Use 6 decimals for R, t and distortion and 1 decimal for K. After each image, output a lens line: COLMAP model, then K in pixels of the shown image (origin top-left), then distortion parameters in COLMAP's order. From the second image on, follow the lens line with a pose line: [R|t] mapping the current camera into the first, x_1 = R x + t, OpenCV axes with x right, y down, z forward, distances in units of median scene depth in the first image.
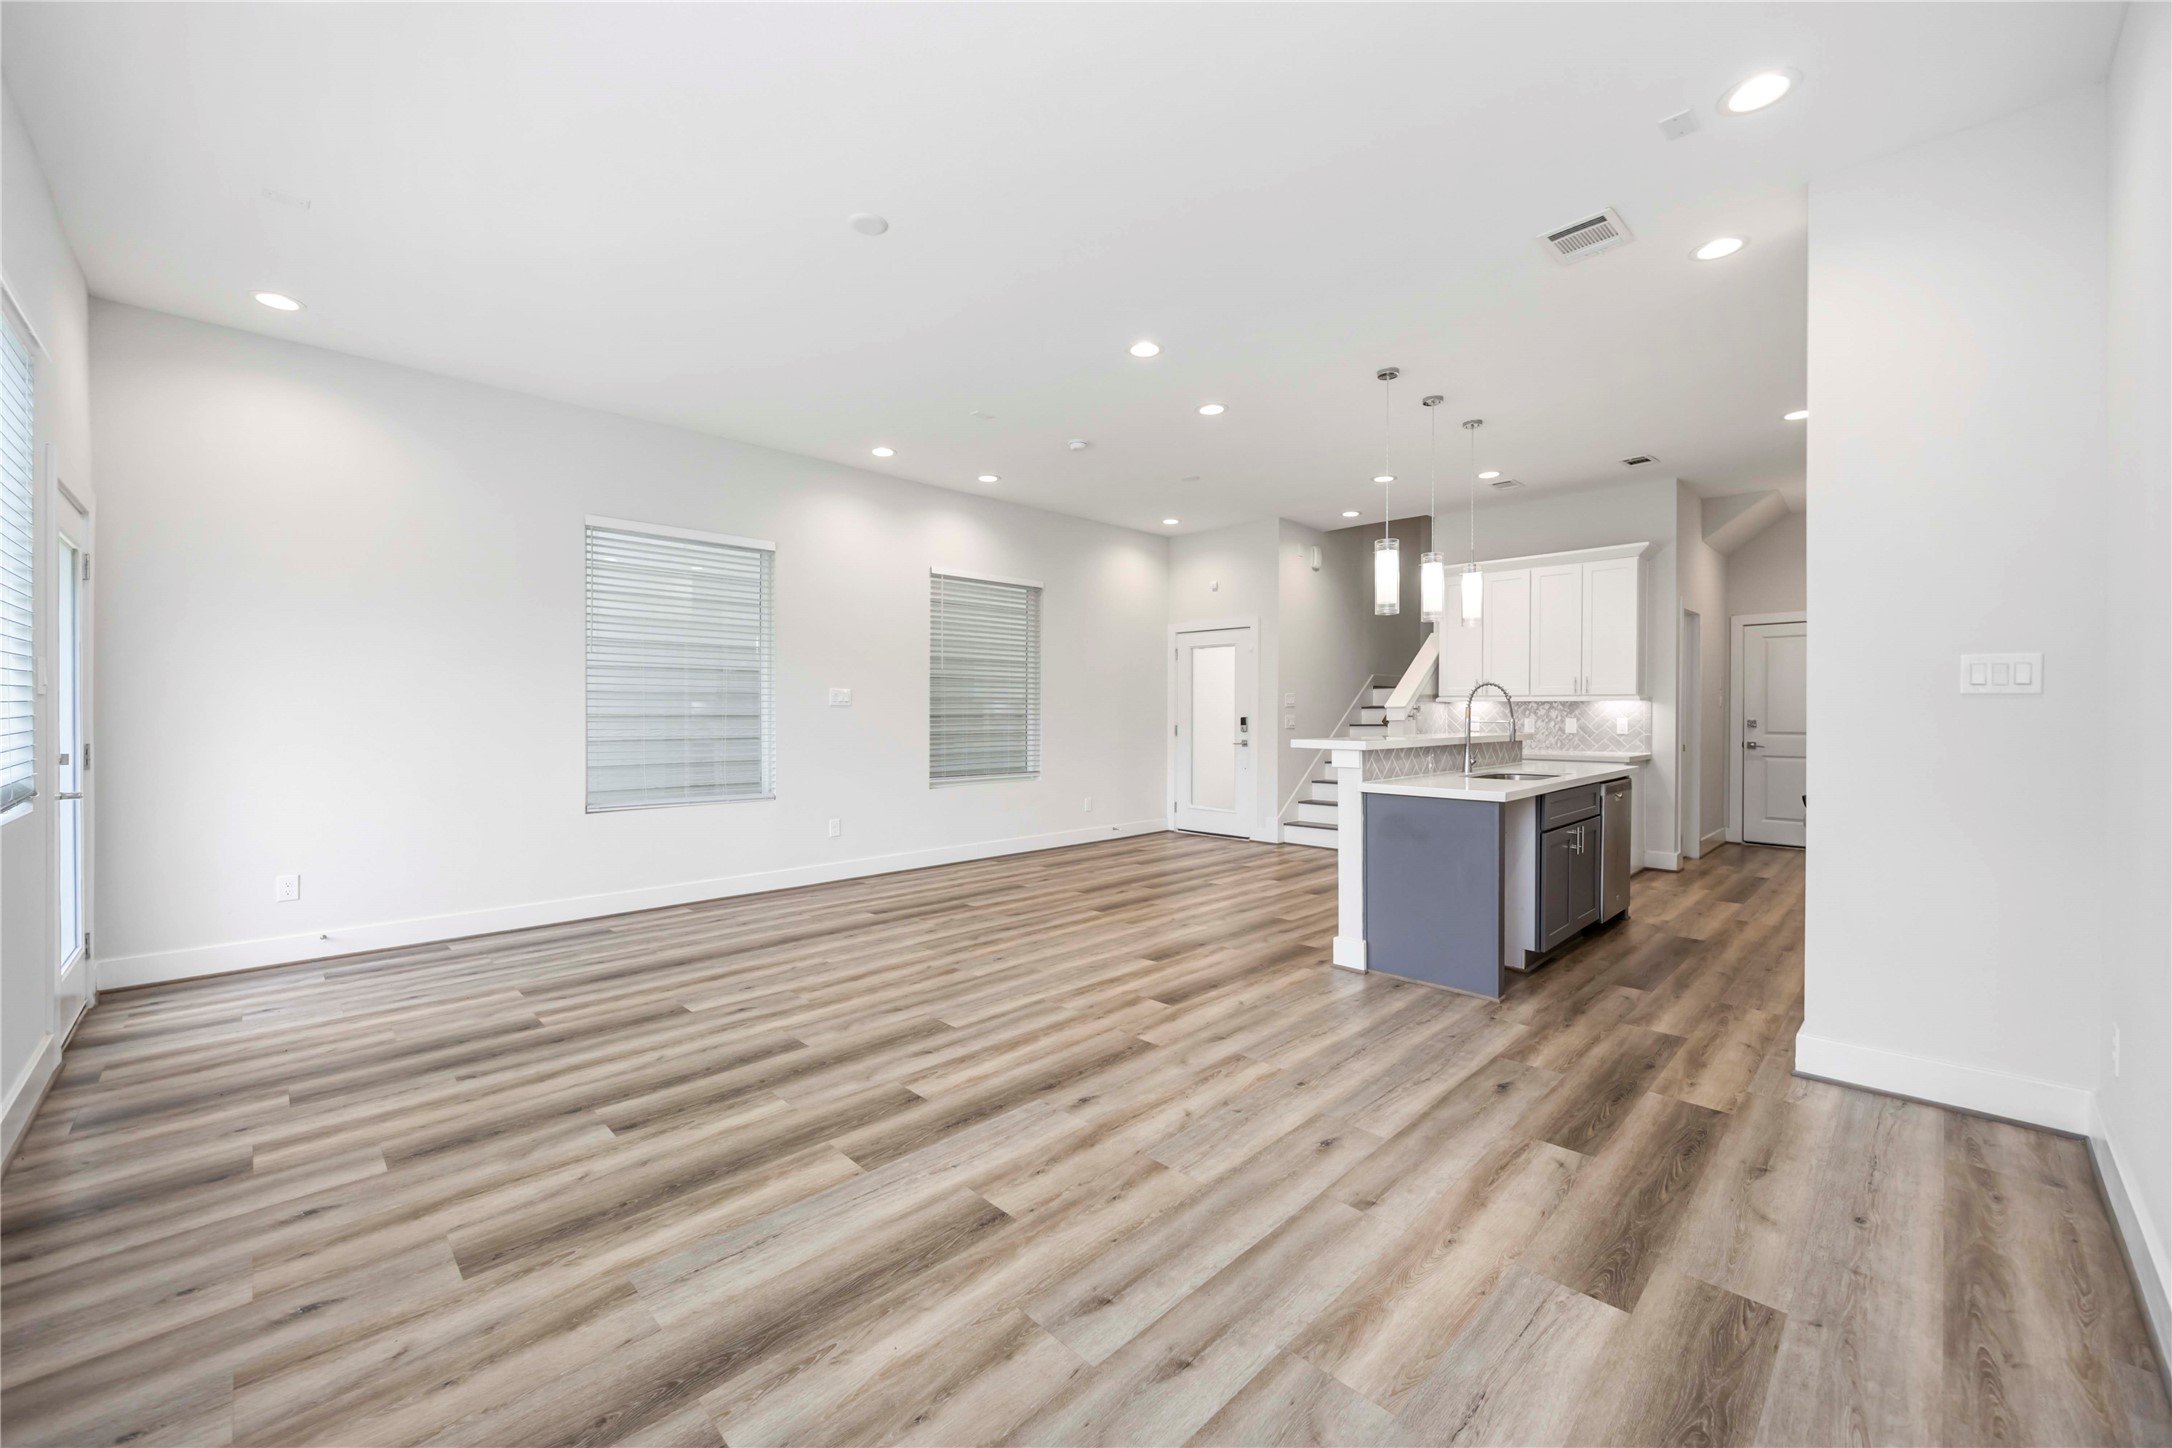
lens RADIAL K [[836.7, 0, 1090.1], [0, 836.7, 746.5], [0, 0, 1]] dist [-0.001822, 0.000341]
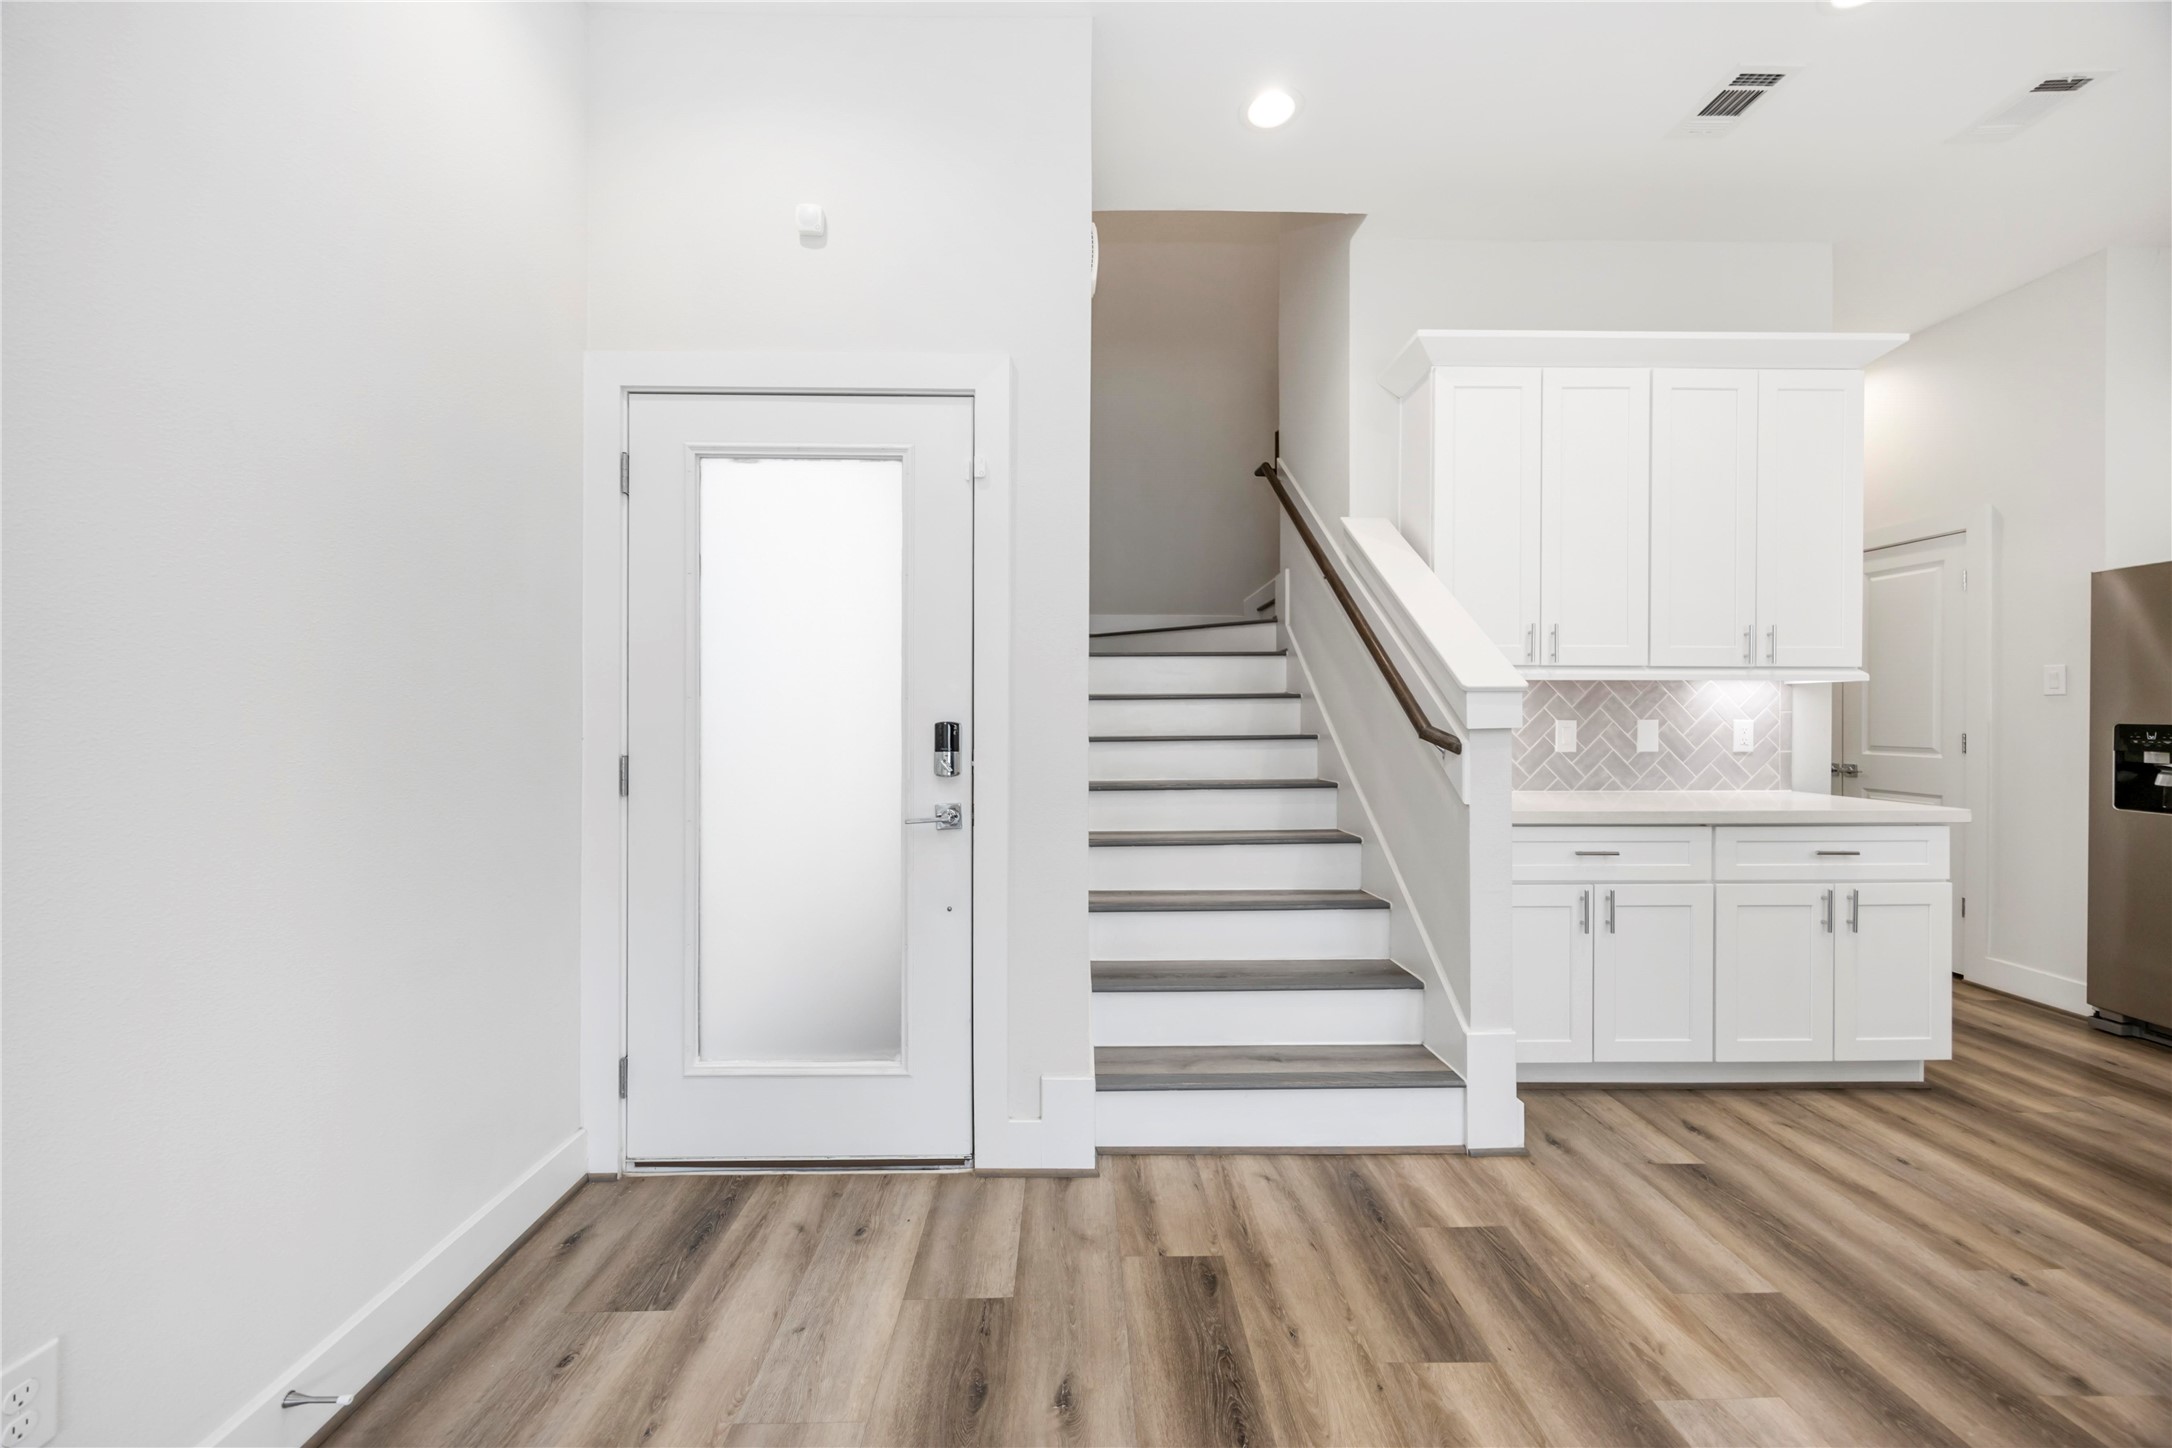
lens RADIAL K [[836.7, 0, 1084.5], [0, 836.7, 714.8], [0, 0, 1]] dist [-0.001822, 0.000341]
pose [[0.692663, 0.000190, 0.721261, 0.051337], [0.030447, 0.999101, -0.029503, -0.078830], [-0.720618, 0.042396, 0.692035, 2.190232]]
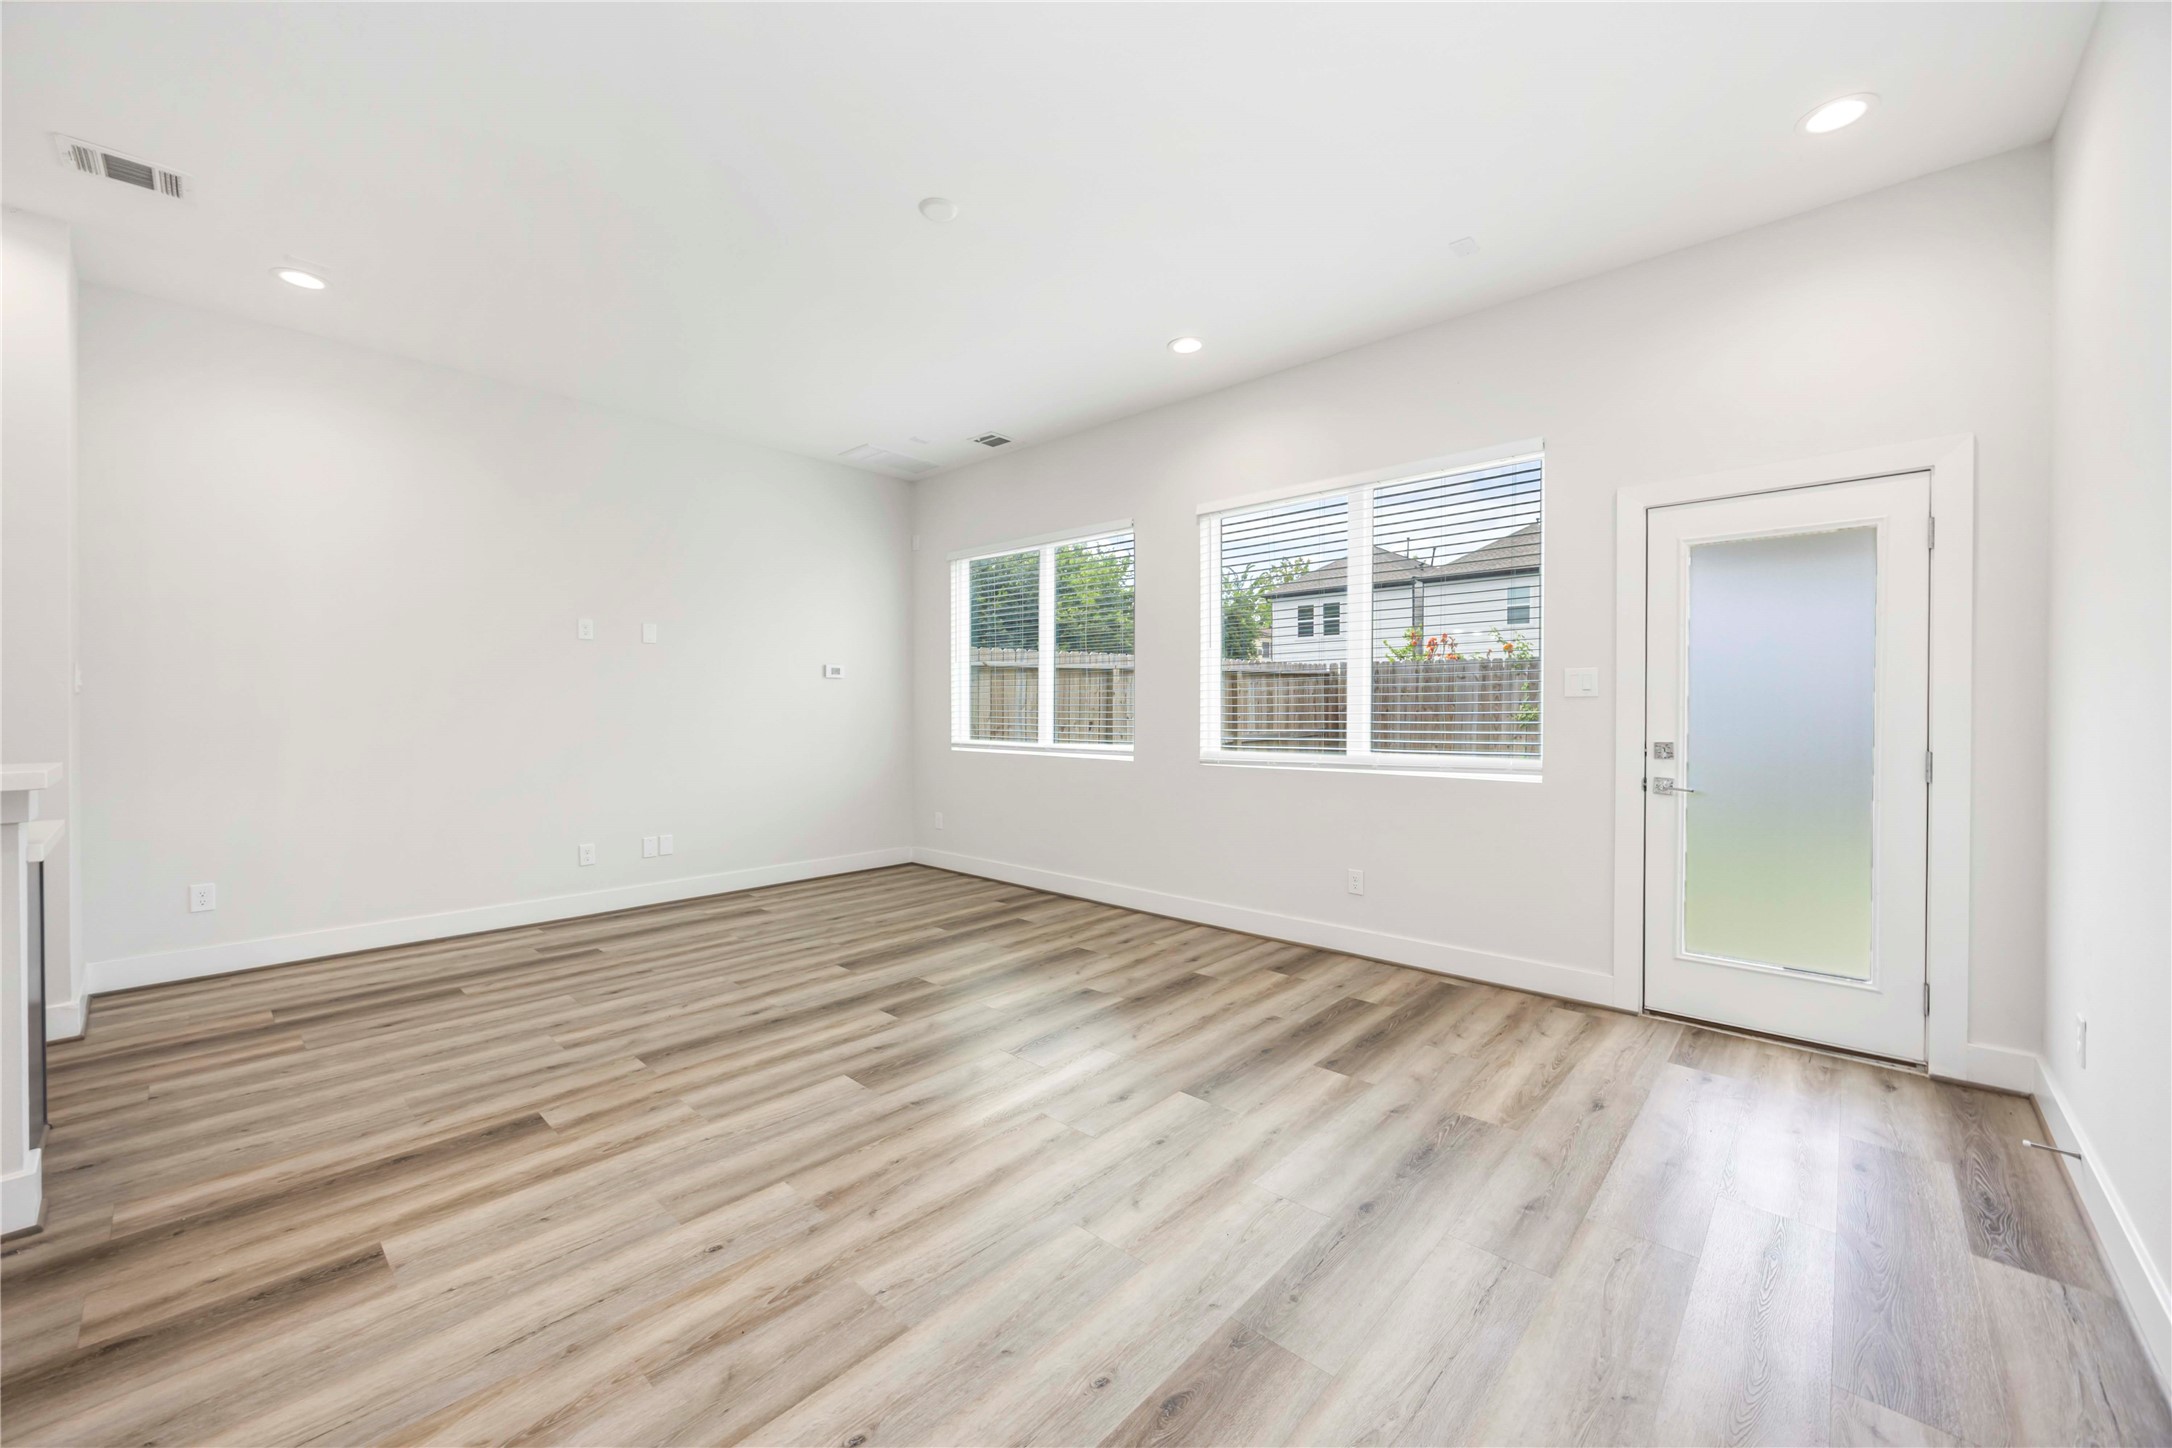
lens RADIAL K [[836.7, 0, 1090.6], [0, 836.7, 721.2], [0, 0, 1]] dist [-0.001822, 0.000341]
pose [[-0.998869, -0.000892, -0.047547, -0.424401], [-0.003611, 0.998360, 0.057139, -0.089329], [0.047418, 0.057247, -0.997233, 2.110074]]
